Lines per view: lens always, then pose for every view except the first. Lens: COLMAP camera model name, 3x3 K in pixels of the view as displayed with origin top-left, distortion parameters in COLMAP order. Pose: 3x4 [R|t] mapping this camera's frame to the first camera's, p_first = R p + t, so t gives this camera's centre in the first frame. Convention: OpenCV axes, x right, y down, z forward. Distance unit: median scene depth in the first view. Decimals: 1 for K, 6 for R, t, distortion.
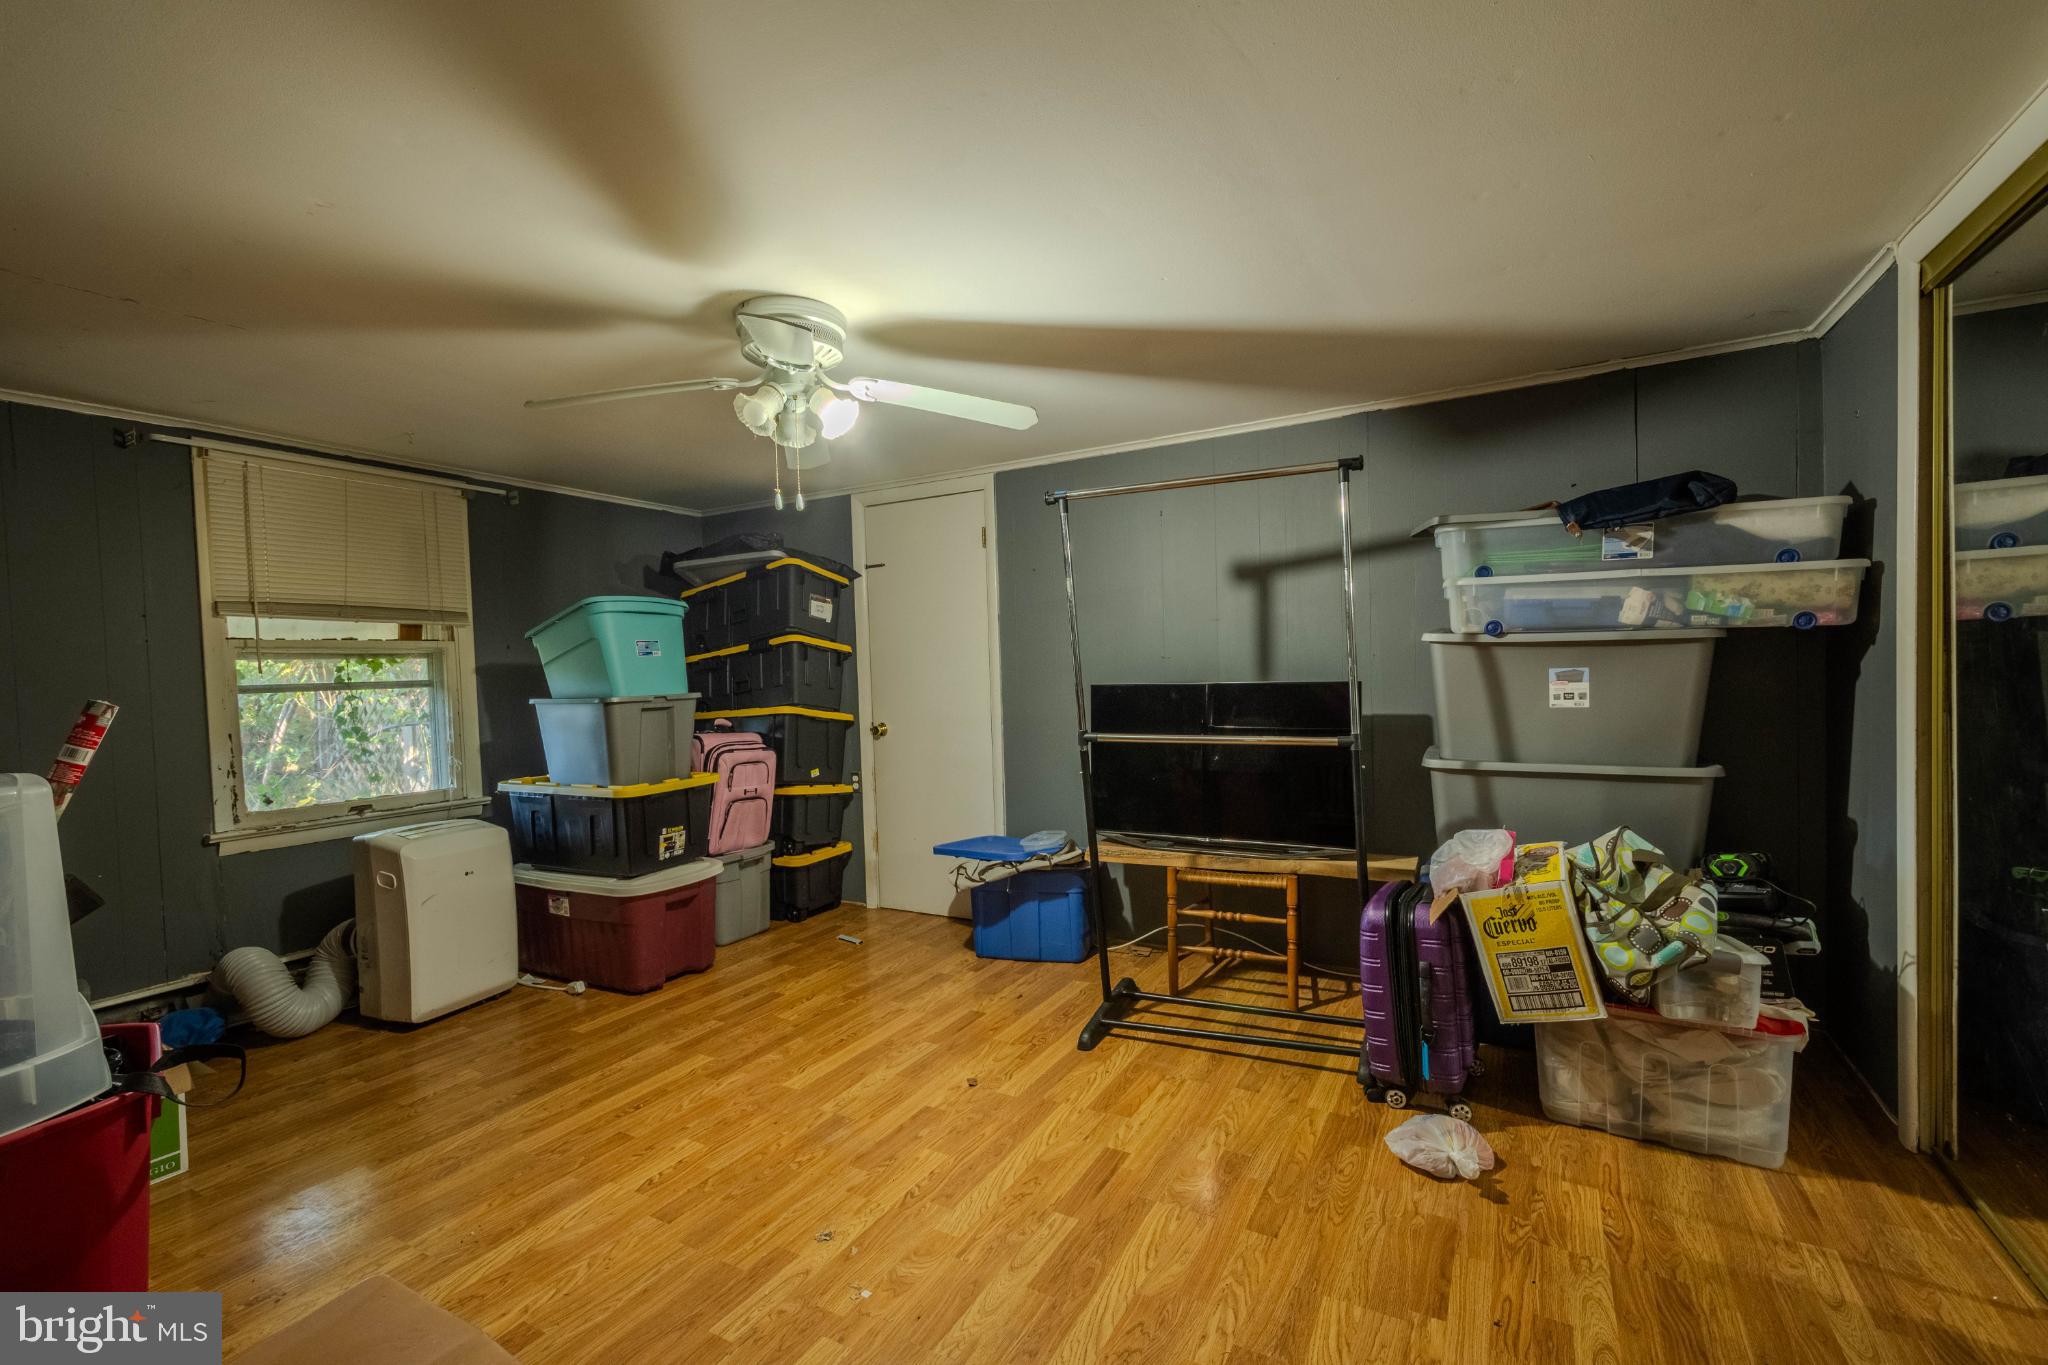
lens RADIAL K [[882.1, 0, 1021.2], [0, 882.1, 698.0], [0, 0, 1]] dist [0.003221, -0.000461]
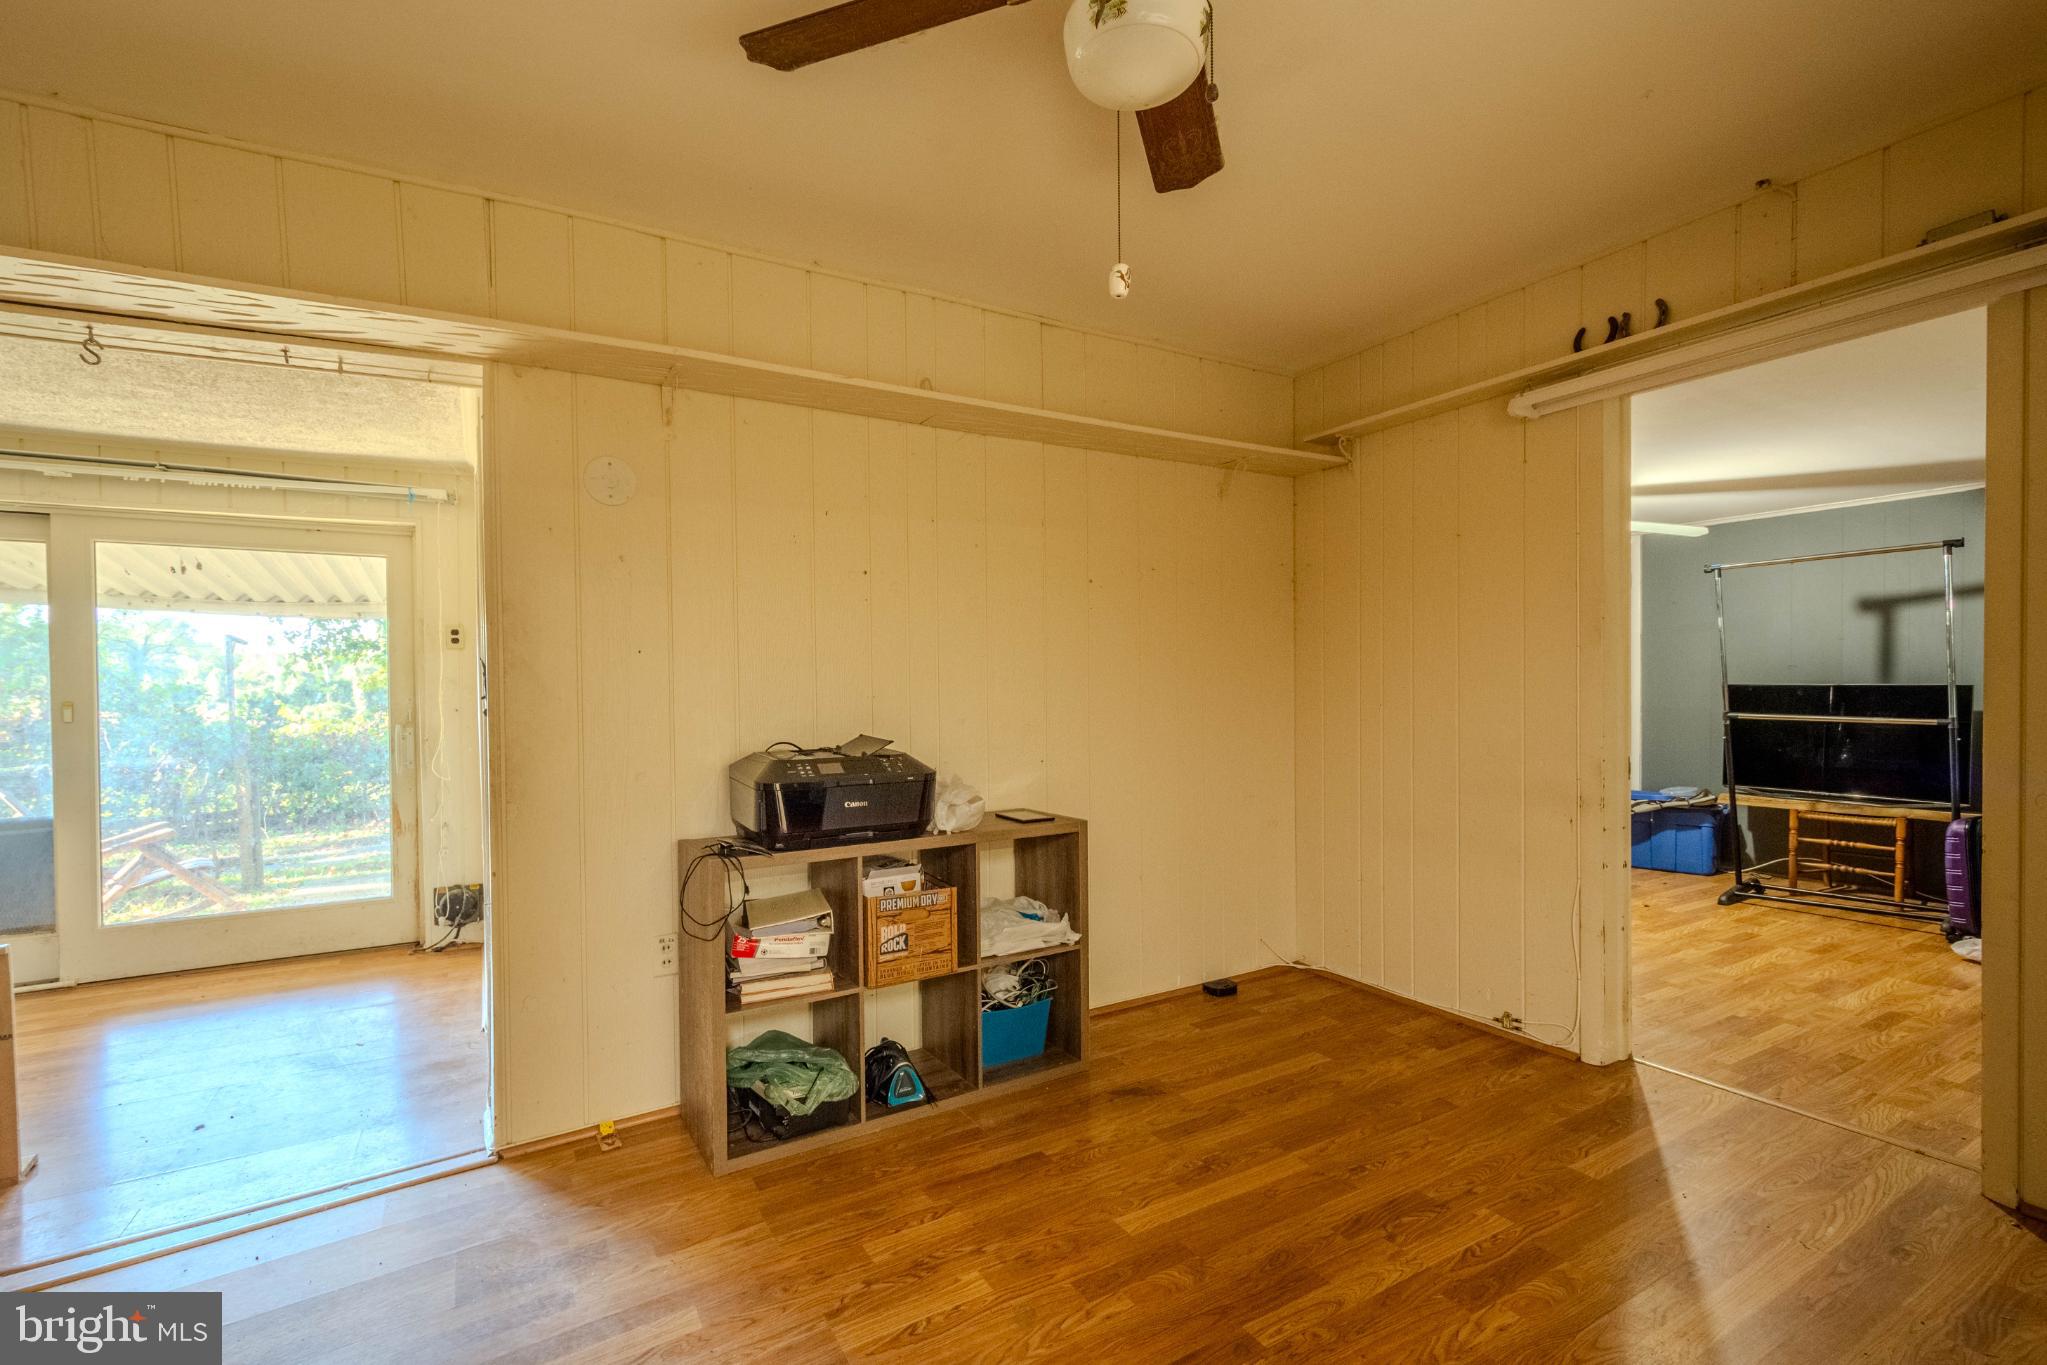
lens RADIAL K [[921.0, 0, 1025.5], [0, 921.0, 700.5], [0, 0, 1]] dist [0.002526, 0.000481]
pose [[0.866663, 0.029059, -0.498047, -0.181360], [-0.028263, 0.999559, 0.009139, 0.034747], [0.498092, 0.006156, 0.867102, -0.986750]]
